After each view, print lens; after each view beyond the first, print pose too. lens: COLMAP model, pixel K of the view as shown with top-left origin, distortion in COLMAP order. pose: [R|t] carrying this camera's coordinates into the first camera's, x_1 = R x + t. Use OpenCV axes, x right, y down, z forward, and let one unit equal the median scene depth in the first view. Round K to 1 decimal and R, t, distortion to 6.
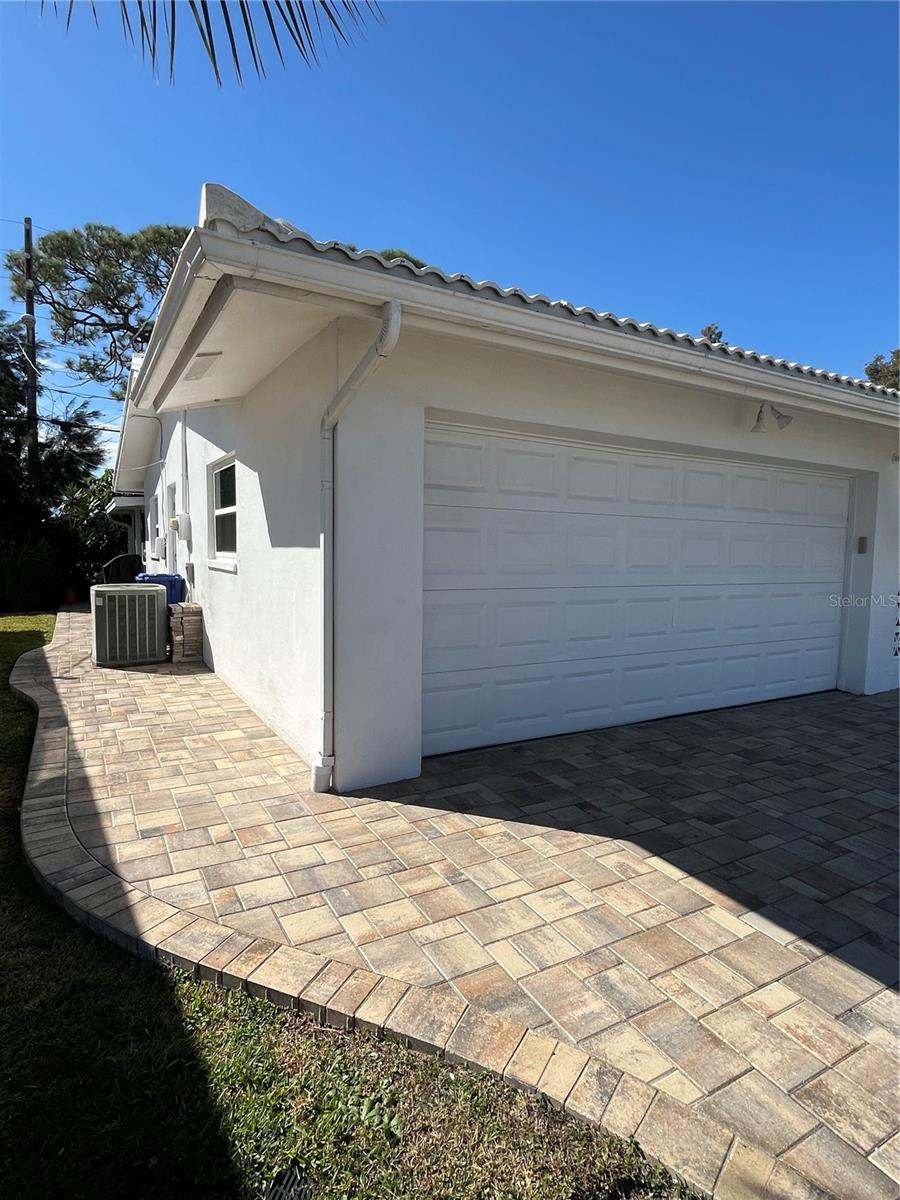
lens RADIAL K [[639.8, 0, 447.5], [0, 639.8, 604.9], [0, 0, 1]] dist [0.003936, 0.002042]
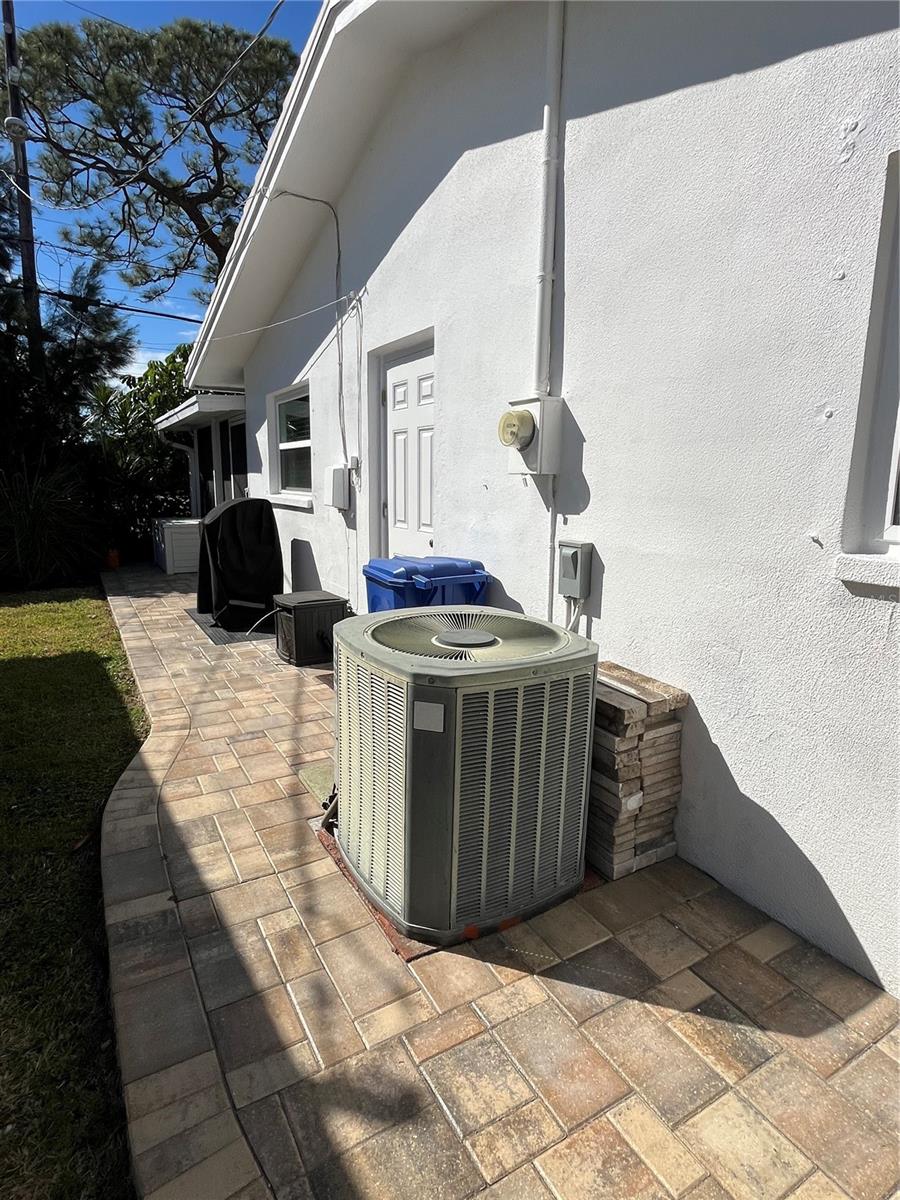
lens RADIAL K [[639.8, 0, 451.7], [0, 639.8, 594.0], [0, 0, 1]] dist [0.003936, 0.002042]
pose [[0.999896, 0.006446, 0.012913, -0.184889], [-0.007611, 0.995701, 0.092316, -0.026750], [-0.012262, -0.092404, 0.995646, 0.256015]]
